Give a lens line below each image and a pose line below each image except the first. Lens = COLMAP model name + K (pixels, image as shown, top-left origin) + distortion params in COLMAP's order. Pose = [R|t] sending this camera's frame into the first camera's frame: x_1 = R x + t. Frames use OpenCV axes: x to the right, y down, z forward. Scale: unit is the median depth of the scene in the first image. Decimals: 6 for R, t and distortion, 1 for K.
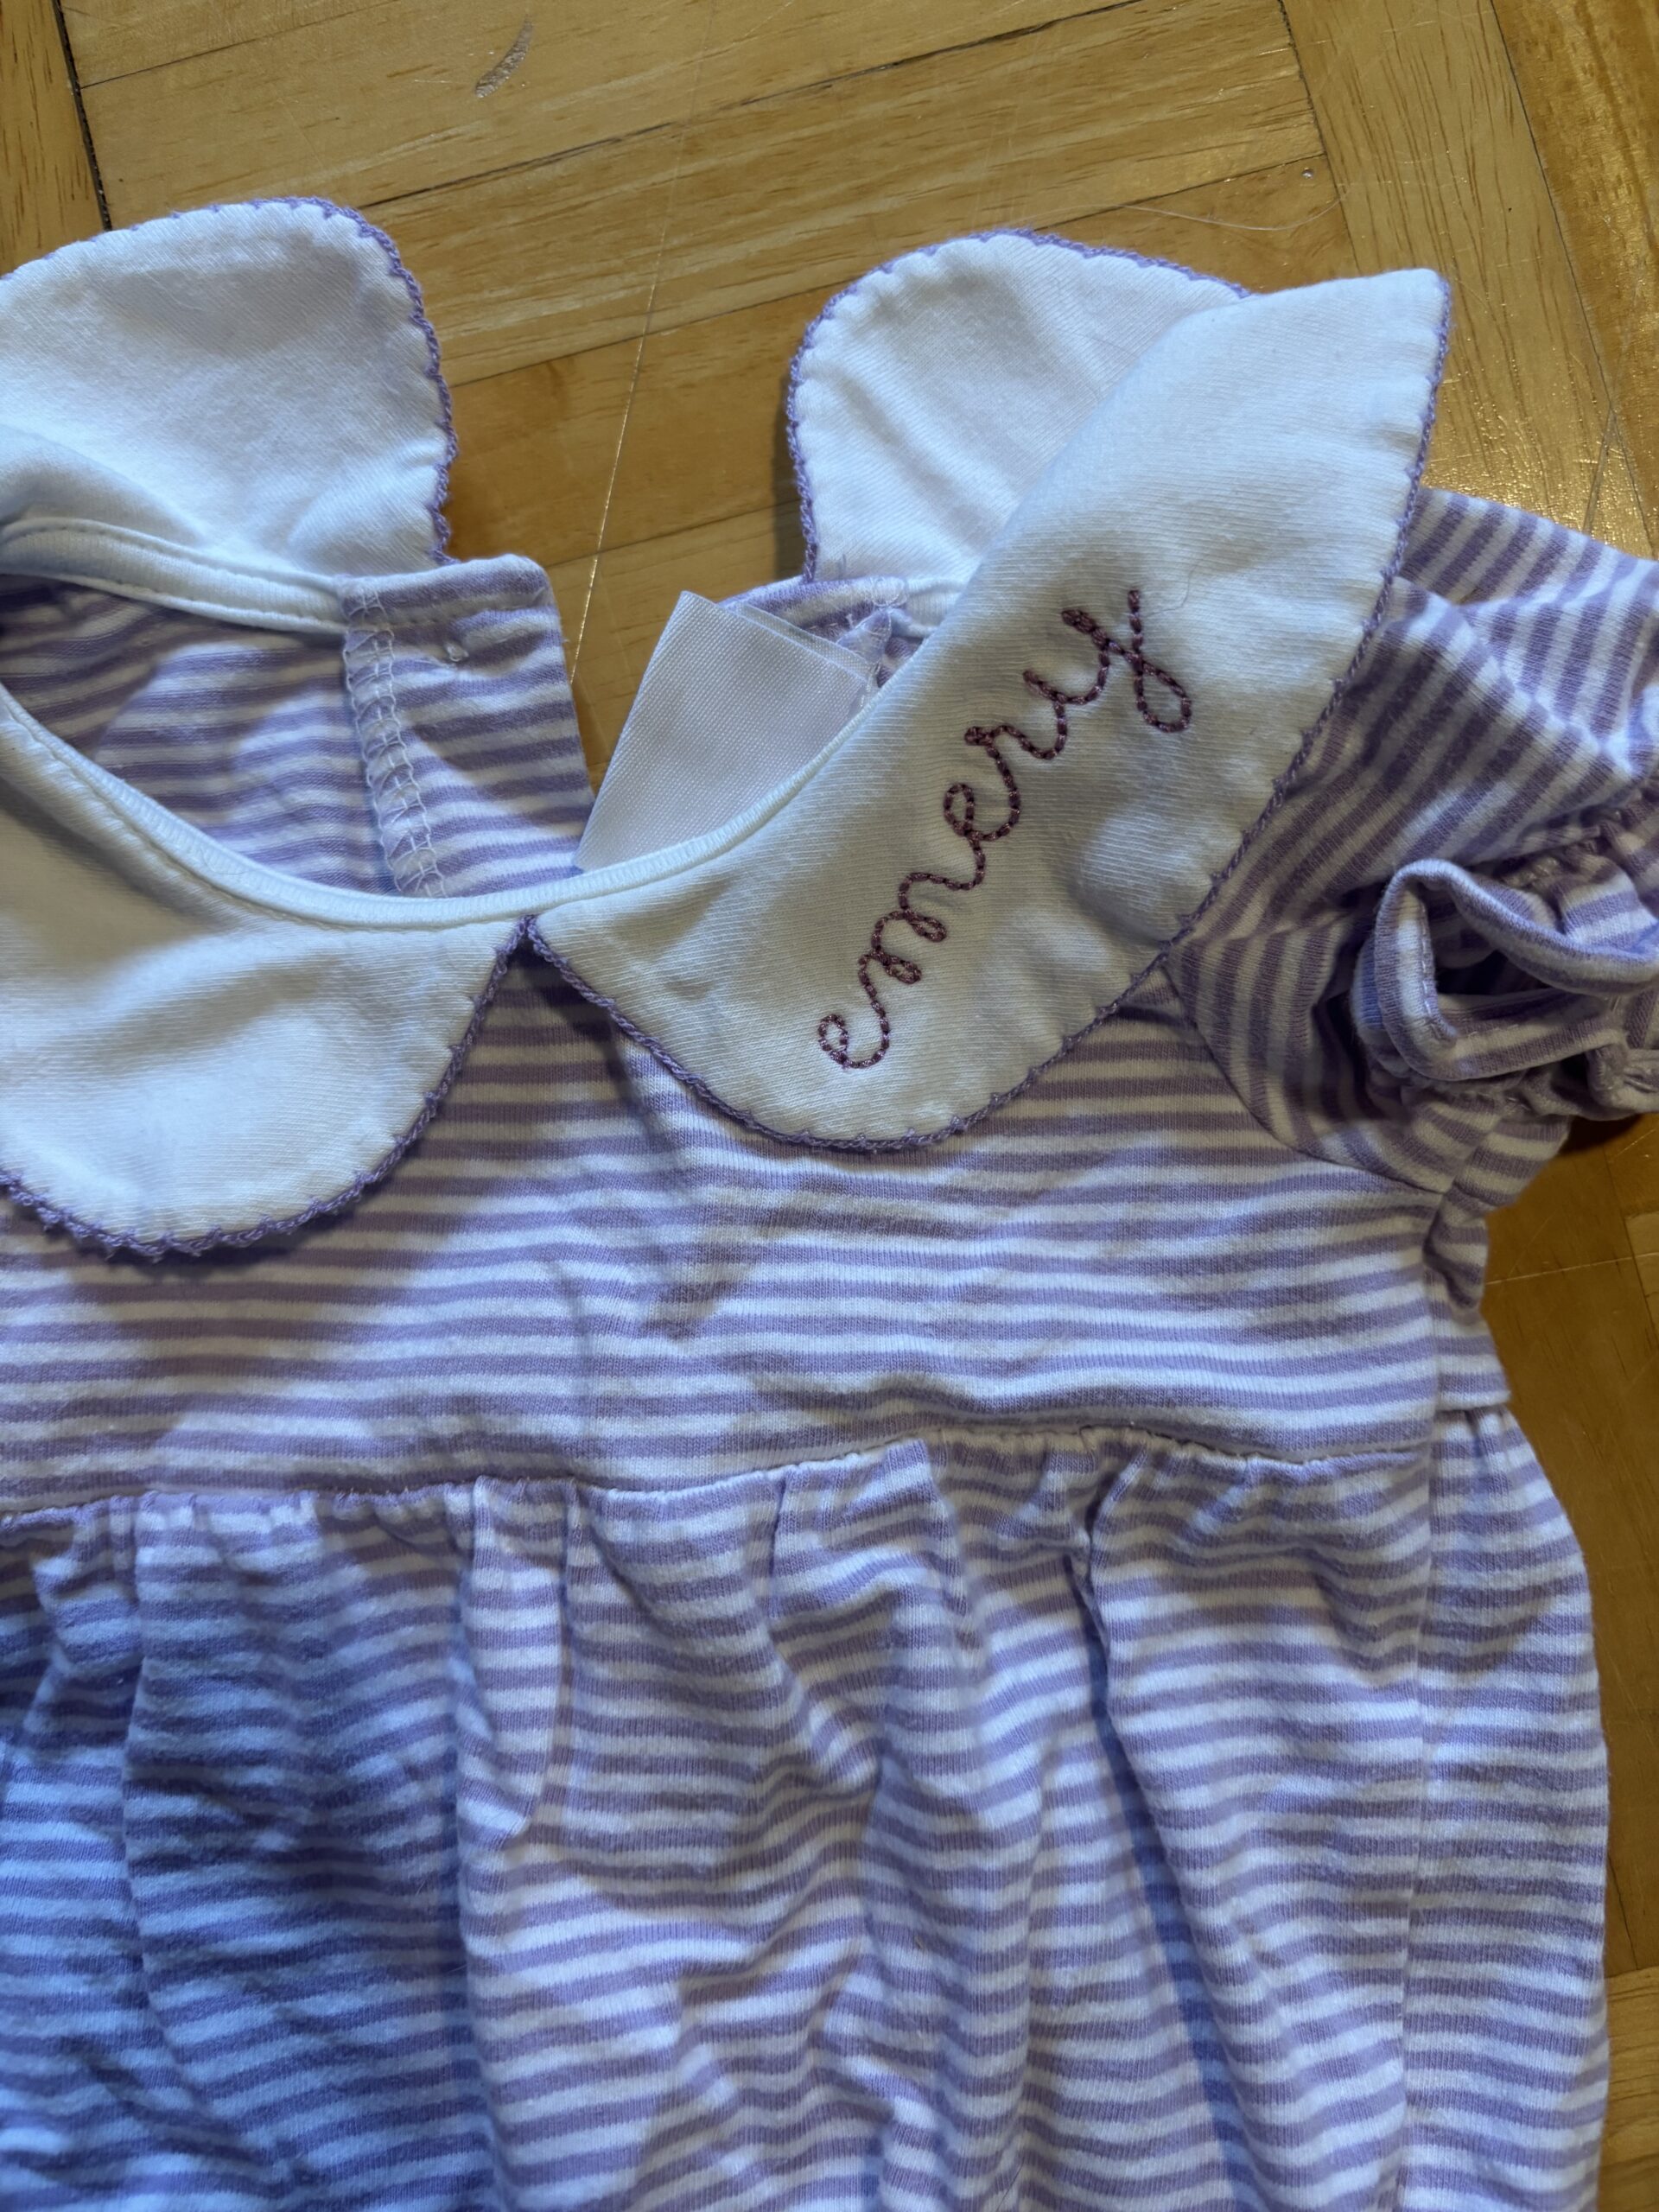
lens RADIAL K [[1712.8, 0, 828.9], [0, 1712.8, 1094.2], [0, 0, 1]] dist [0.034766, -0.071456]
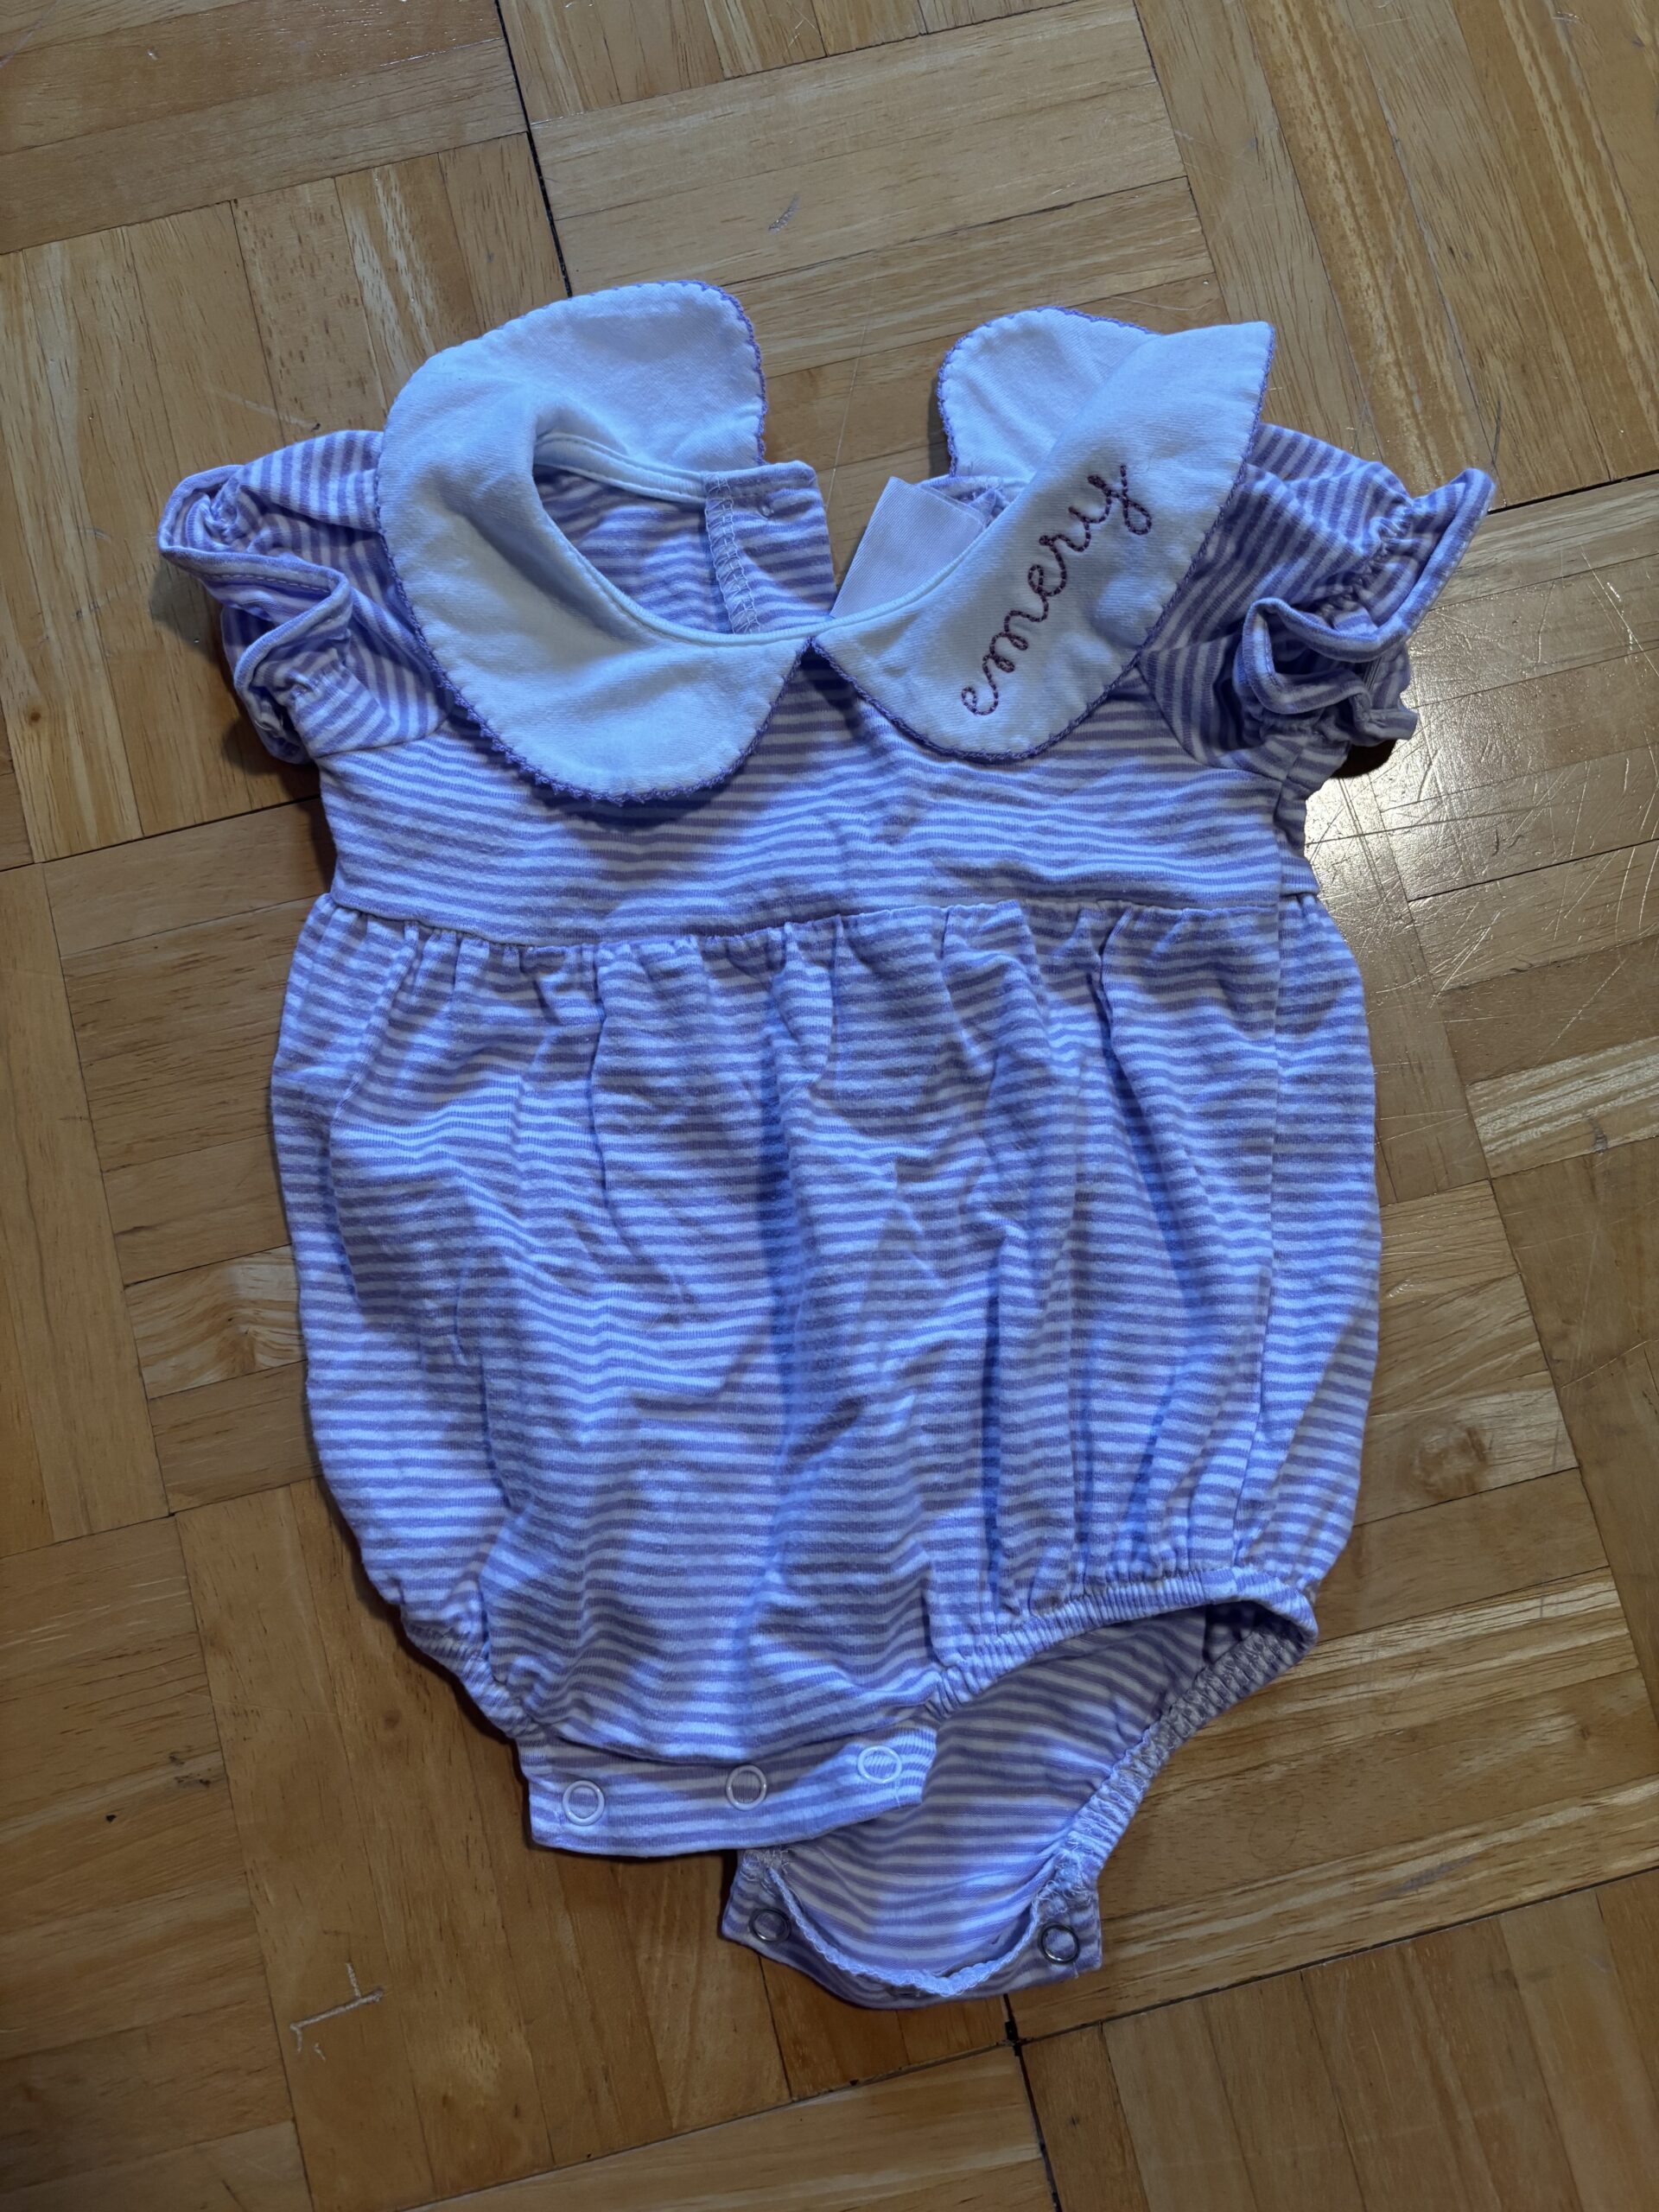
lens RADIAL K [[1758.6, 0, 828.6], [0, 1758.6, 1104.4], [0, 0, 1]] dist [0.055523, -0.068515]
pose [[0.999260, 0.006289, 0.037937, -0.229516], [-0.002623, 0.995387, -0.095910, 0.615709], [-0.038366, 0.095740, 0.994667, -0.937274]]
